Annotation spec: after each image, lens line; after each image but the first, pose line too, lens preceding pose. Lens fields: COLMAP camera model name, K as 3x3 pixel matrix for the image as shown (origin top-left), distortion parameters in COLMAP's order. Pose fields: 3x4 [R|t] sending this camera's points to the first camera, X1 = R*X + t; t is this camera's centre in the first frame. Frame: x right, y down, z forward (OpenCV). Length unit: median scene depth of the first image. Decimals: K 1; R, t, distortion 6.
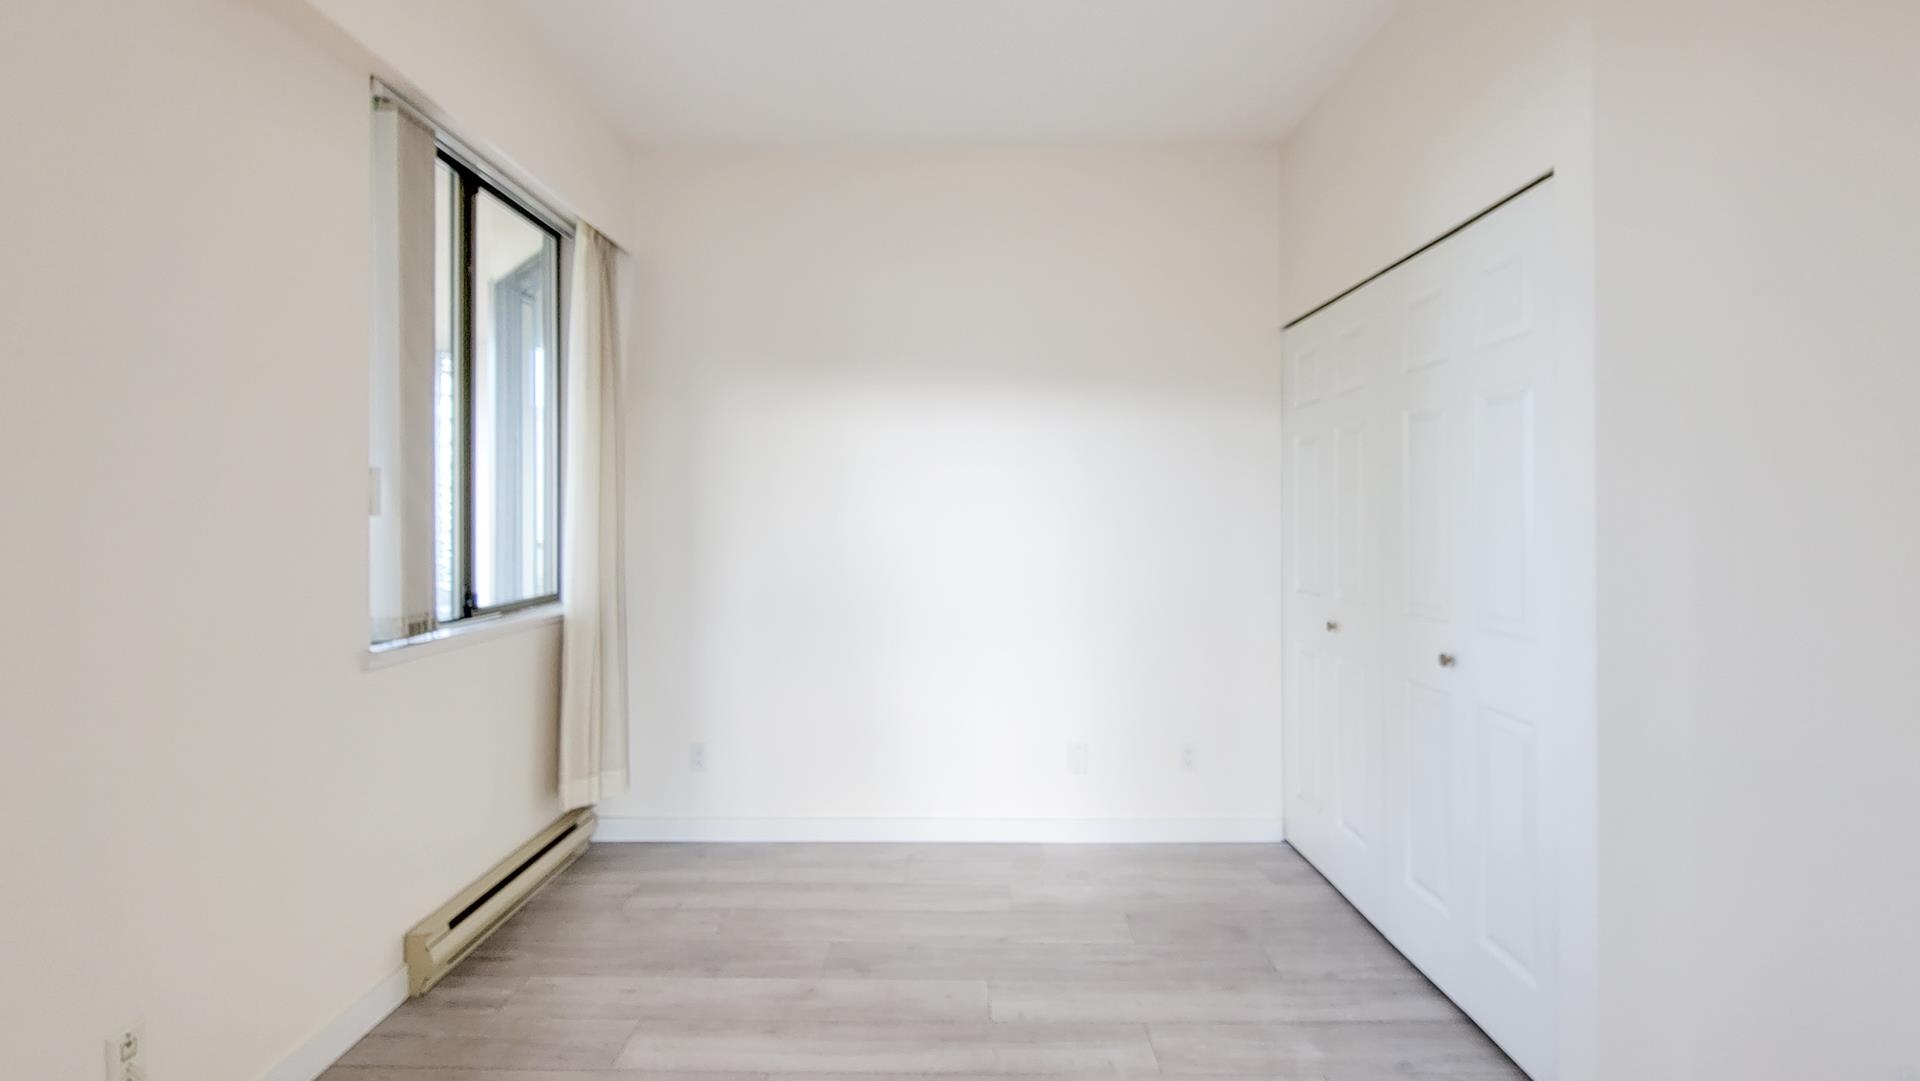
lens RADIAL K [[846.2, 0, 960.0], [0, 846.2, 540.5], [0, 0, 1]] dist [-0.000866, -0.000152]
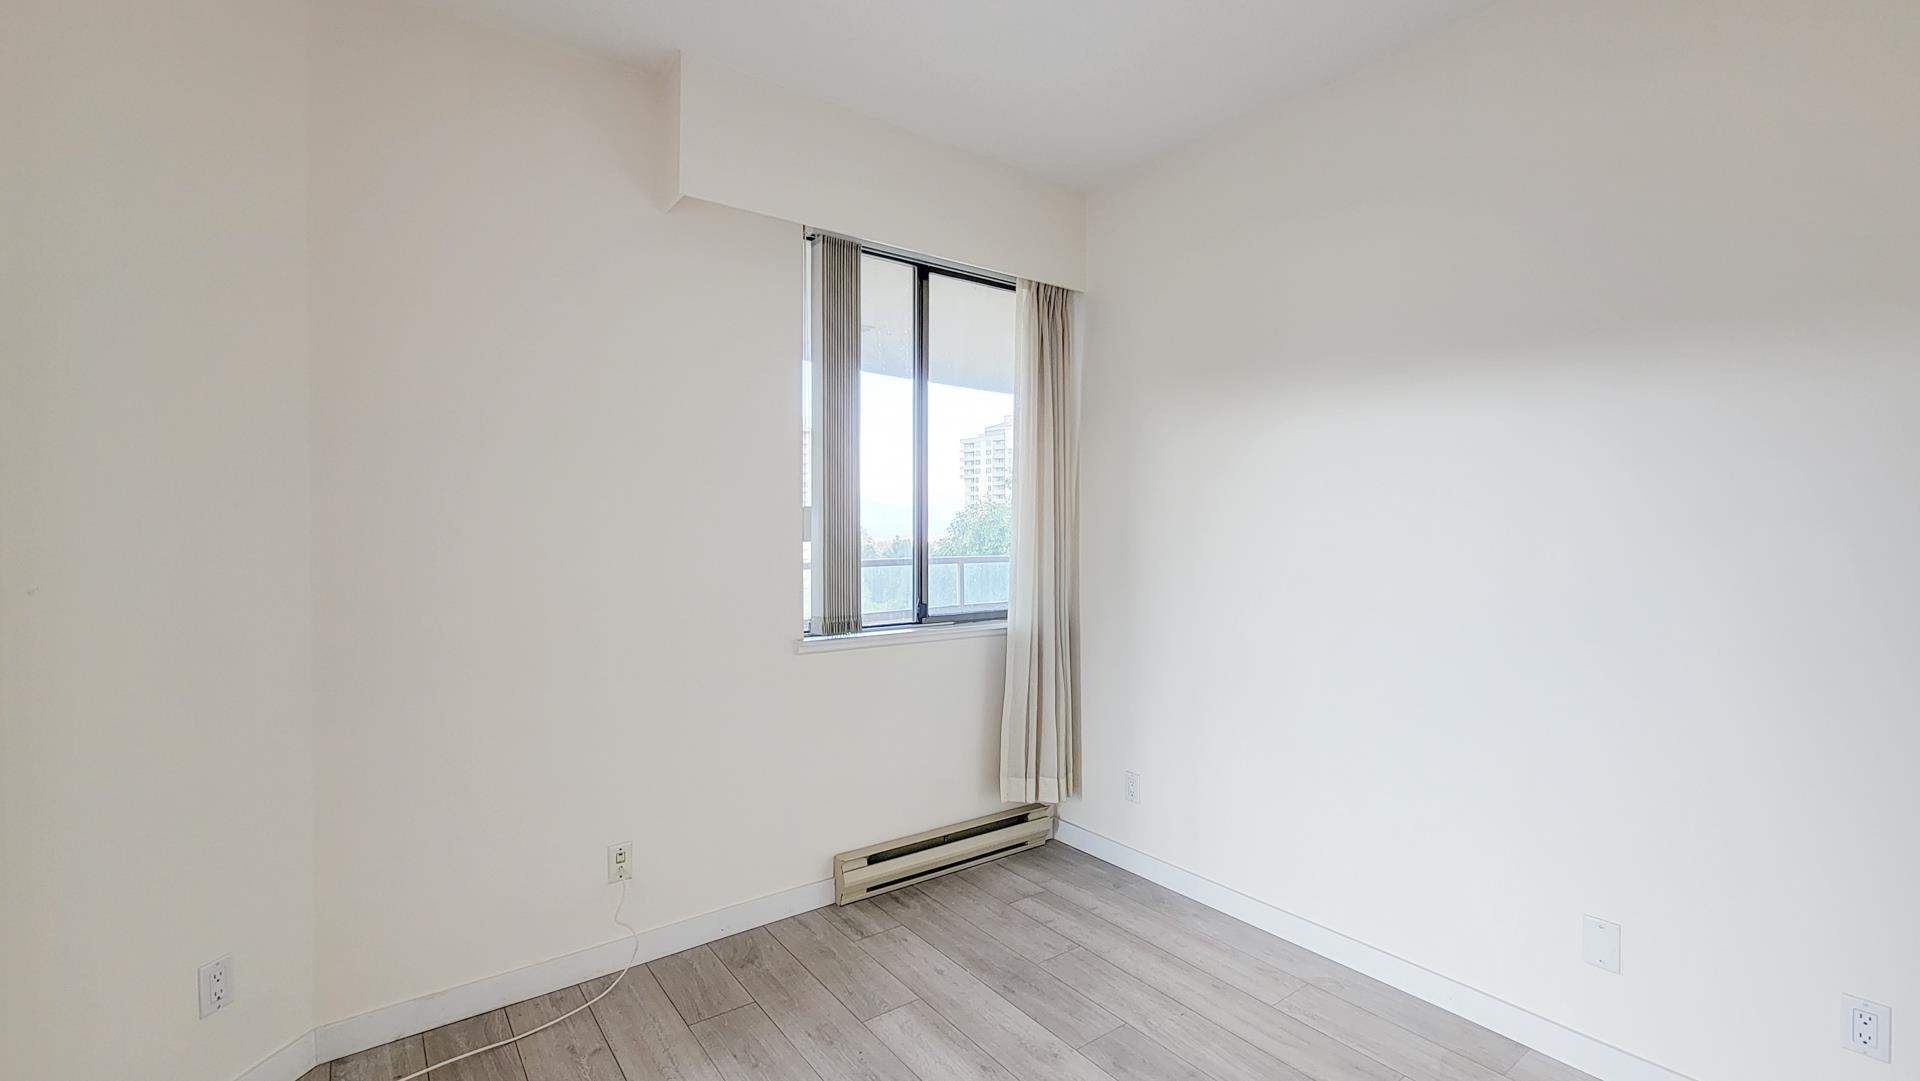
lens RADIAL K [[846.2, 0, 960.0], [0, 846.2, 540.5], [0, 0, 1]] dist [-0.000866, -0.000152]
pose [[0.593180, 0.020645, -0.804805, 0.448407], [-0.031507, 0.999501, 0.002418, -0.034148], [0.804453, 0.023922, 0.593534, 0.304693]]
